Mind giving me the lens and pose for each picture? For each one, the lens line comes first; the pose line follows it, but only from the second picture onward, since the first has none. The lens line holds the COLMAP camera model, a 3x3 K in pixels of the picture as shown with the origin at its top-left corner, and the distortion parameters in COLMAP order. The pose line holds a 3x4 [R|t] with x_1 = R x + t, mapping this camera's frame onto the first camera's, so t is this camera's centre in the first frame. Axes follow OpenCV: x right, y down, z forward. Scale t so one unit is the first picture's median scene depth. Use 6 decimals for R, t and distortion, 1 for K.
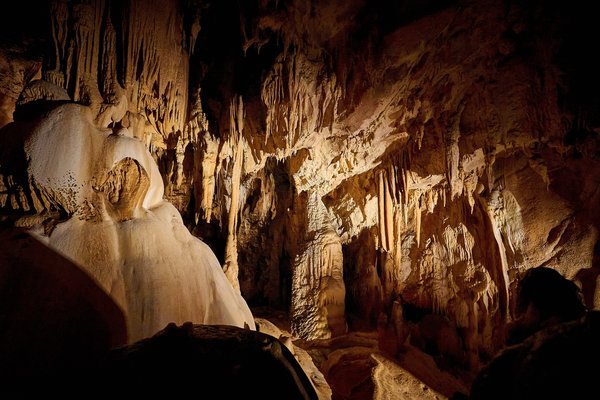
lens RADIAL K [[281.0, 0, 300.0], [0, 281.0, 200.0], [0, 0, 1]] dist [-0.001711, -0.000084]
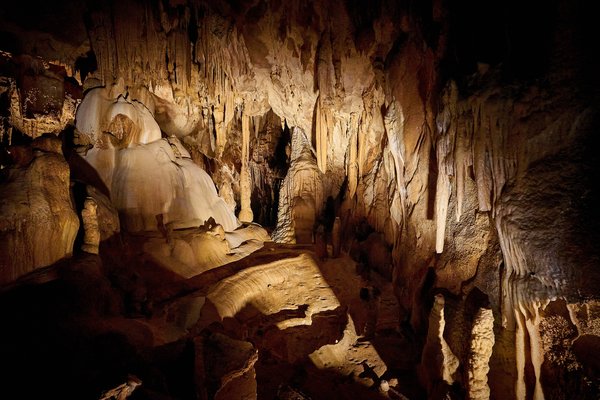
lens RADIAL K [[281.0, 0, 300.0], [0, 281.0, 200.0], [0, 0, 1]] dist [-0.001711, -0.000084]
pose [[0.861284, 0.028482, -0.507325, 0.753740], [0.057538, 0.986539, 0.153068, 0.106609], [0.504855, -0.161025, 0.848052, -0.022346]]
